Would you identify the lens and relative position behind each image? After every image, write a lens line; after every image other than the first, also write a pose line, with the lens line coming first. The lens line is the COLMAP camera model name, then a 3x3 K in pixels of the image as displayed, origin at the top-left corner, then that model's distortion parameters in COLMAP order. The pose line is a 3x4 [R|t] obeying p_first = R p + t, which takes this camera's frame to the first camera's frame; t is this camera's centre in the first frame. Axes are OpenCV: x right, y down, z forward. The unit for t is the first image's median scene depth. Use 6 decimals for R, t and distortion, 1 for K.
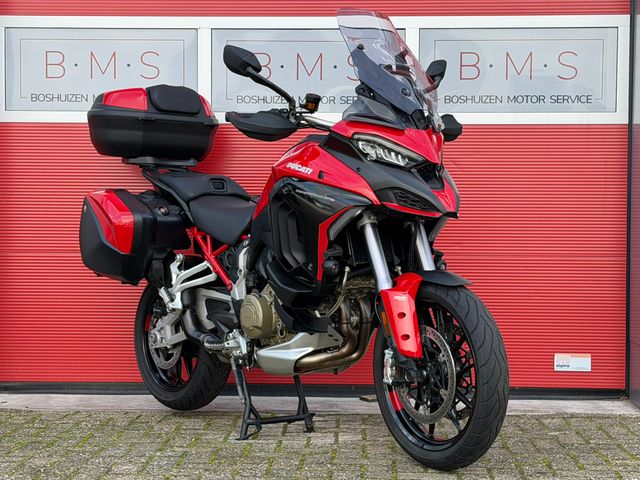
lens RADIAL K [[1356.9, 0, 315.5], [0, 1356.9, 257.4], [0, 0, 1]] dist [0.147546, 0.000000]
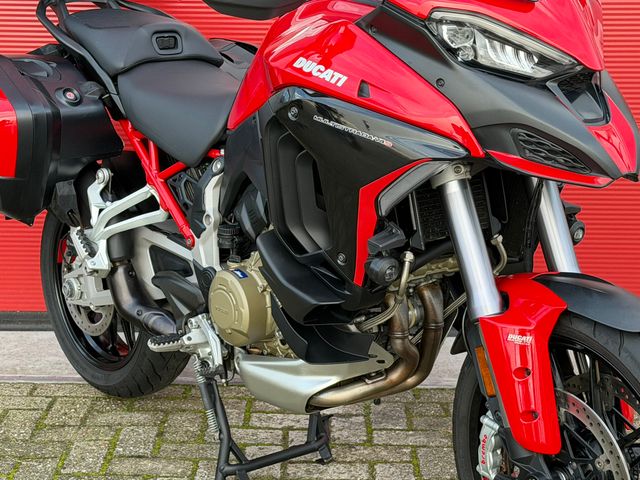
lens RADIAL K [[1356.9, 0, 312.1], [0, 1356.9, 241.7], [0, 0, 1]] dist [0.147546, 0.000000]
pose [[0.999826, -0.005701, 0.017783, -0.021463], [0.001789, 0.977117, 0.212693, -0.098771], [-0.018588, -0.212624, 0.976957, 0.431566]]
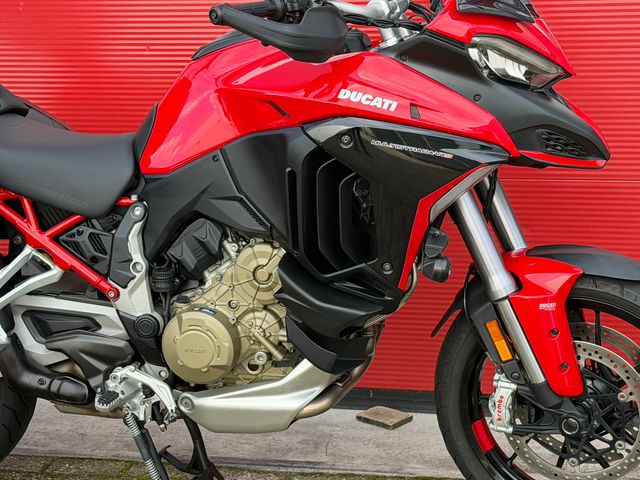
lens RADIAL K [[1356.9, 0, 320.8], [0, 1356.9, 244.6], [0, 0, 1]] dist [0.147546, 0.000000]
pose [[0.771805, -0.168695, 0.613074, -0.332295], [0.042603, 0.975718, 0.214847, -0.113125], [-0.634431, -0.139702, 0.760251, 0.514638]]
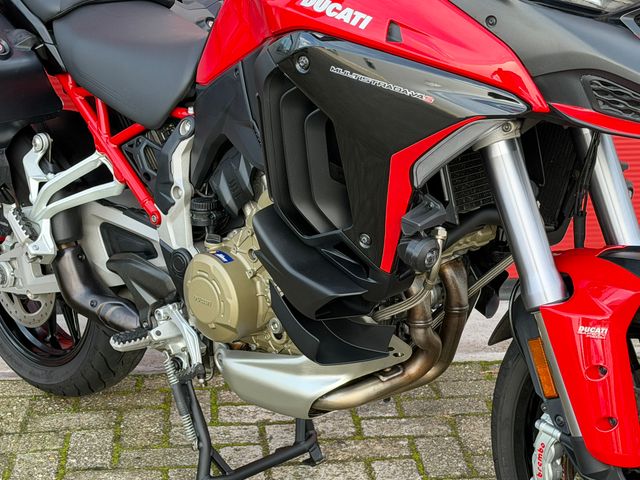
lens RADIAL K [[1356.9, 0, 321.8], [0, 1356.9, 244.0], [0, 0, 1]] dist [0.147546, 0.000000]
pose [[0.992687, -0.048499, 0.110542, -0.057361], [0.018330, 0.965682, 0.259079, -0.092239], [-0.119313, -0.255158, 0.959510, 0.519460]]
